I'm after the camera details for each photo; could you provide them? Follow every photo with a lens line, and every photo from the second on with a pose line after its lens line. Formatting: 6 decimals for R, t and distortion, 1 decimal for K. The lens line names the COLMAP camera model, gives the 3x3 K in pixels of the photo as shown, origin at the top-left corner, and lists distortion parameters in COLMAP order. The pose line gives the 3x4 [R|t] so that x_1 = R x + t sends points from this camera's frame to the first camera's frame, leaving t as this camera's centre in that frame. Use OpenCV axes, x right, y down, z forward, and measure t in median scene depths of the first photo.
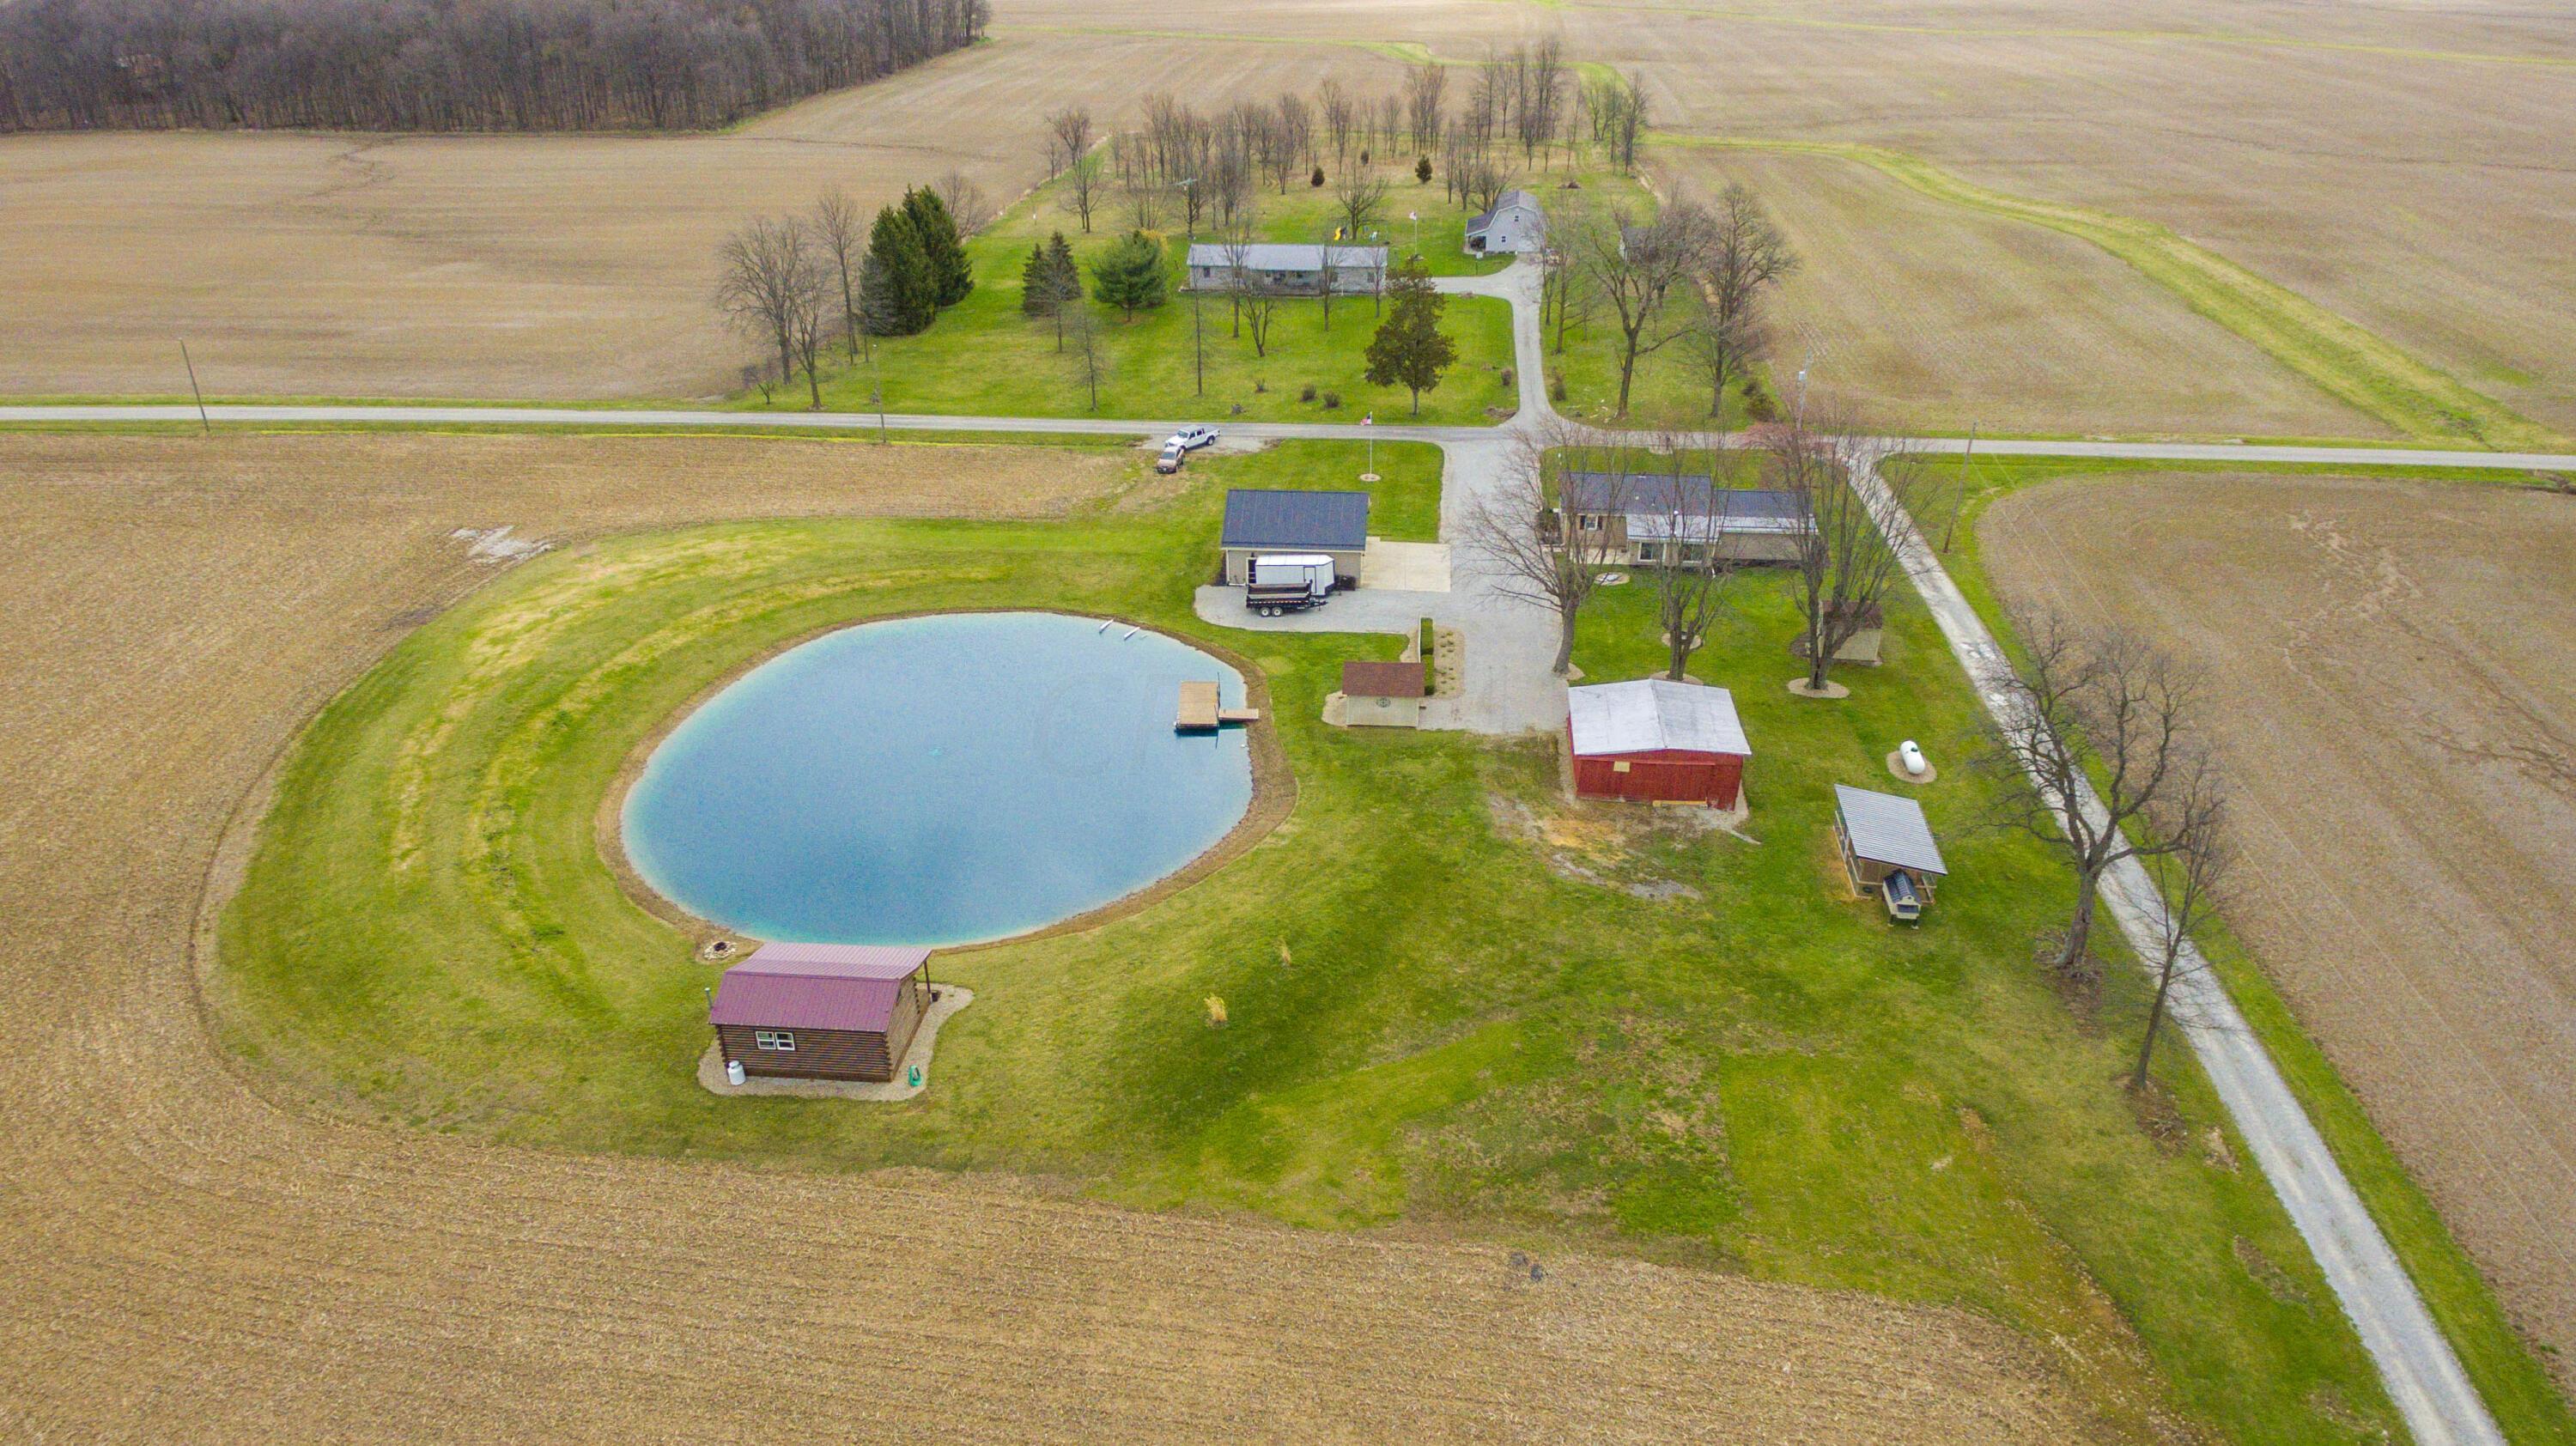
lens RADIAL K [[1691.3, 0, 1288.0], [0, 1691.3, 723.0], [0, 0, 1]] dist [0.055354, -0.073479]
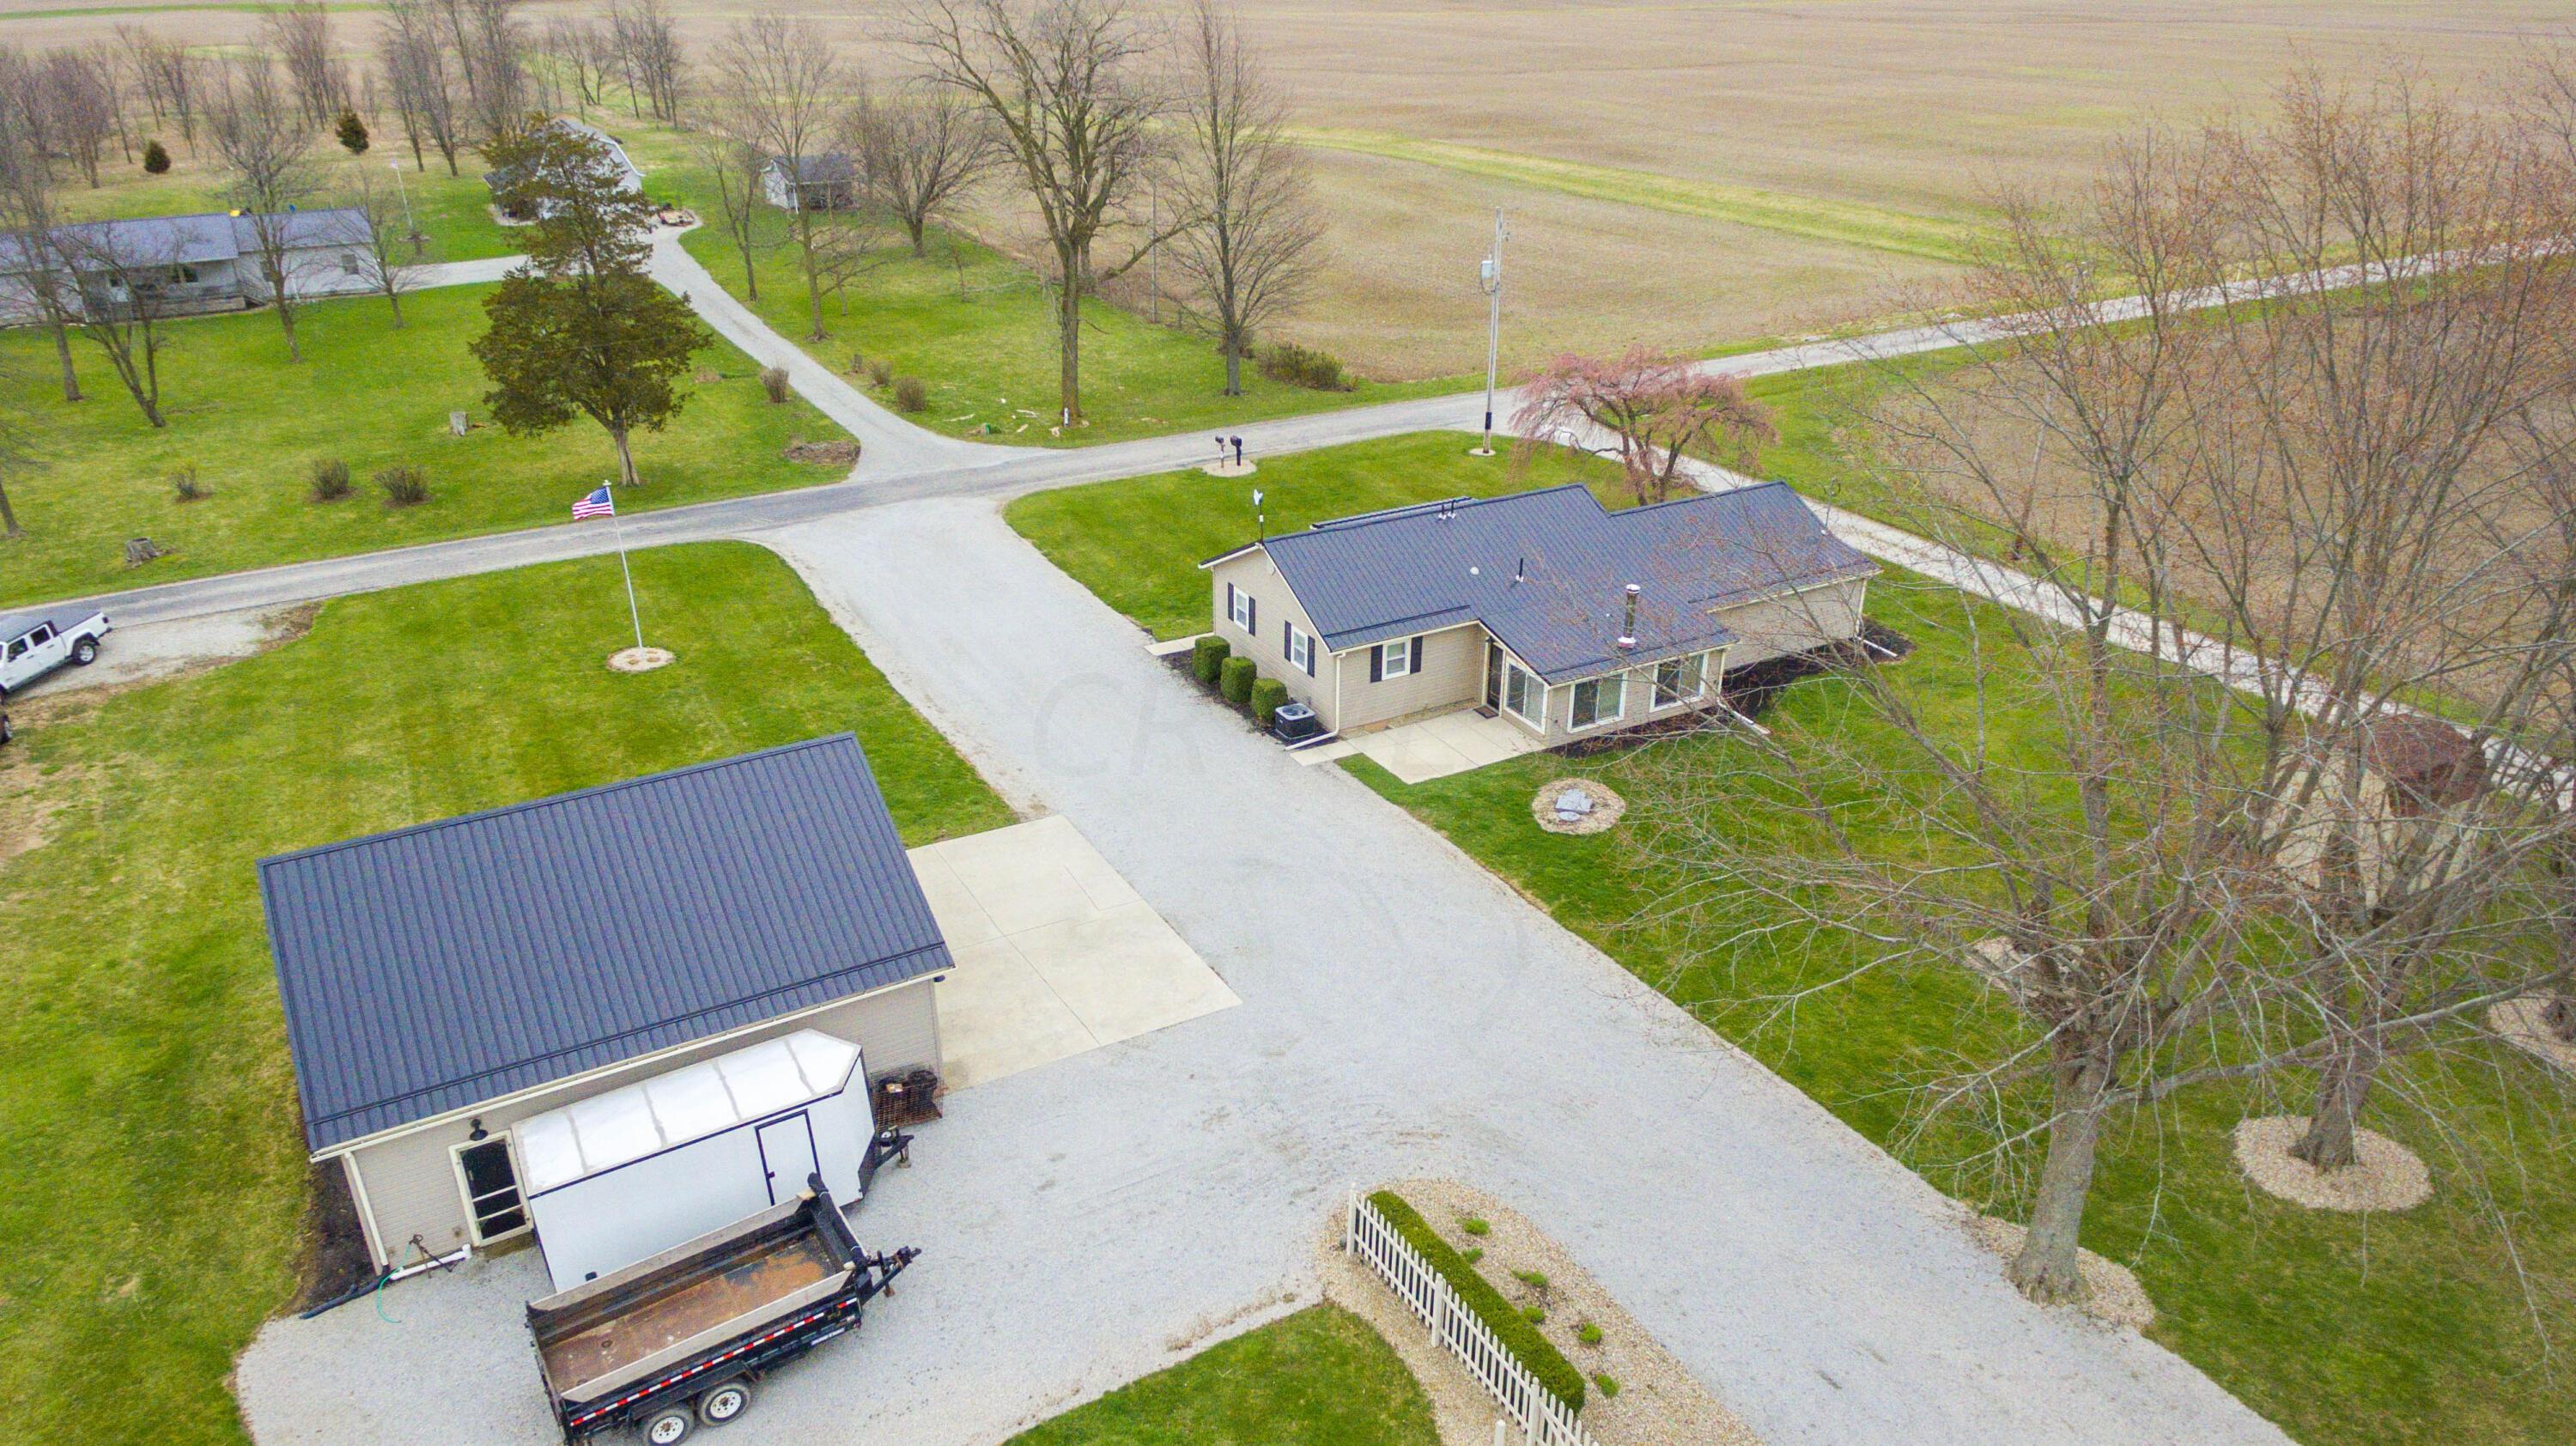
lens RADIAL K [[1691.3, 0, 1288.0], [0, 1691.3, 723.0], [0, 0, 1]] dist [0.055354, -0.073479]
pose [[0.818762, -0.238851, 0.522092, -0.035641], [0.255537, 0.965923, 0.041157, -0.123244], [-0.514131, 0.099716, 0.851896, 0.685951]]
